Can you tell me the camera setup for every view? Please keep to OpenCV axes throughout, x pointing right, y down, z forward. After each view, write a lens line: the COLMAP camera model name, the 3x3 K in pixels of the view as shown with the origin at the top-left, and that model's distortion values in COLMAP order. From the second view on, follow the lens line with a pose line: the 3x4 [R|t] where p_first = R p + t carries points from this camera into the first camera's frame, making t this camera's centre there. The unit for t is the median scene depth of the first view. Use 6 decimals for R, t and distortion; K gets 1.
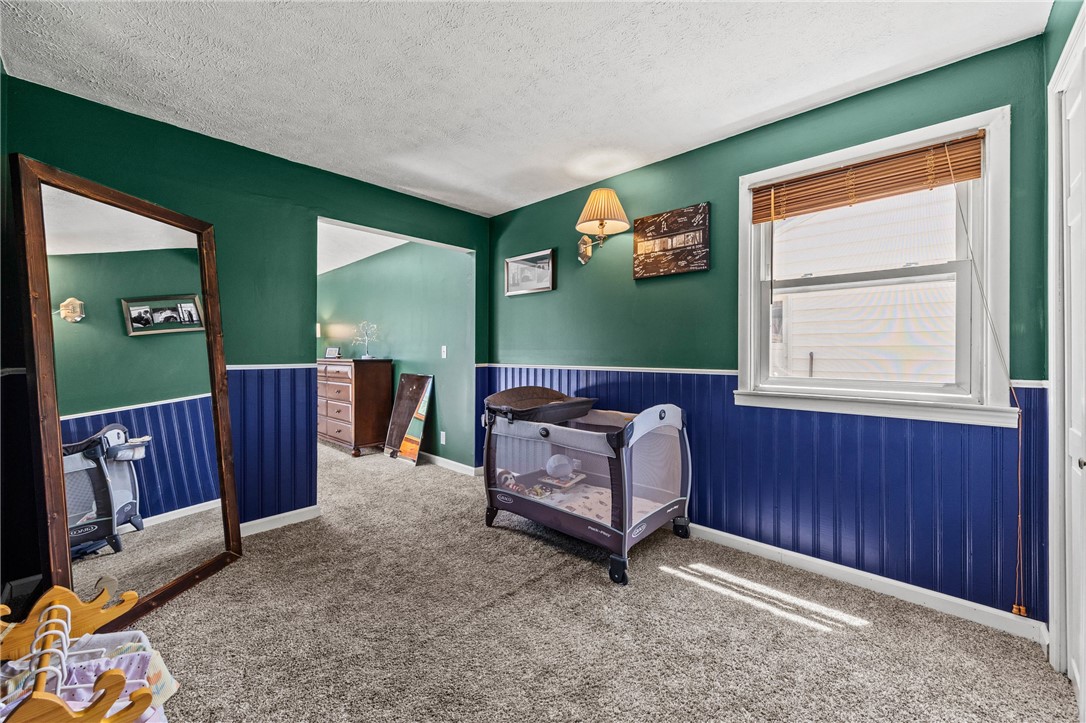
lens RADIAL K [[428.5, 0, 543.8], [0, 428.5, 356.1], [0, 0, 1]] dist [0.004347, -0.000107]
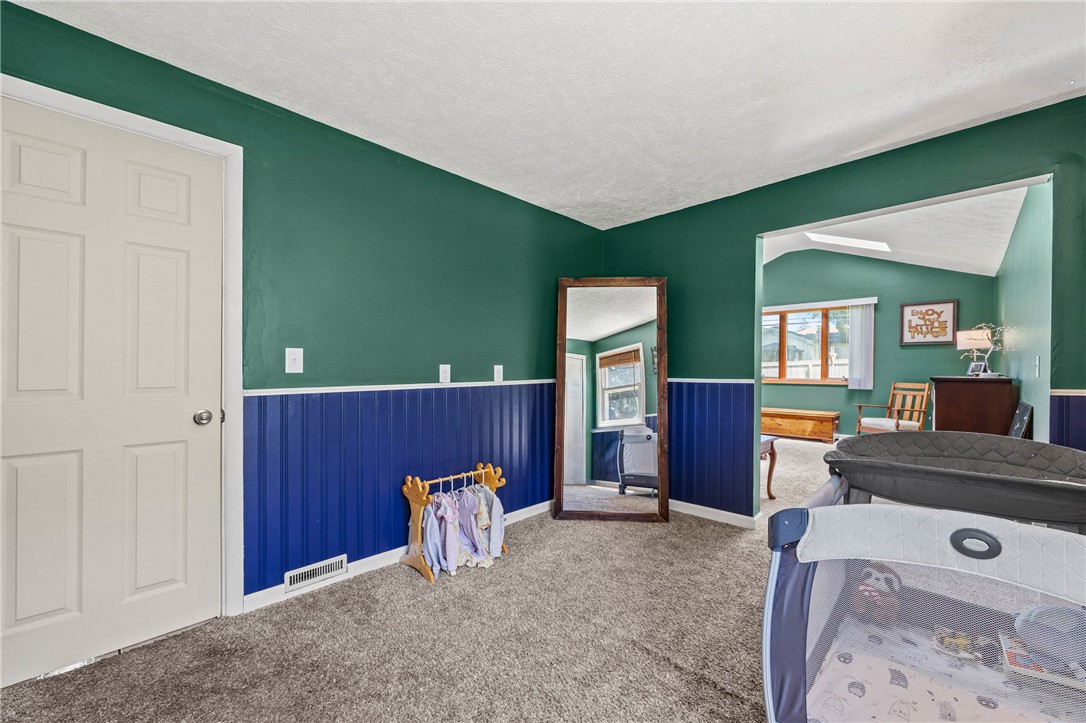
lens RADIAL K [[428.5, 0, 547.4], [0, 428.5, 371.7], [0, 0, 1]] dist [0.004347, -0.000107]
pose [[-0.015684, 0.003339, -0.999871, 0.625705], [-0.006902, 0.999970, 0.003447, -0.001669], [0.999853, 0.006955, -0.015660, 0.651918]]
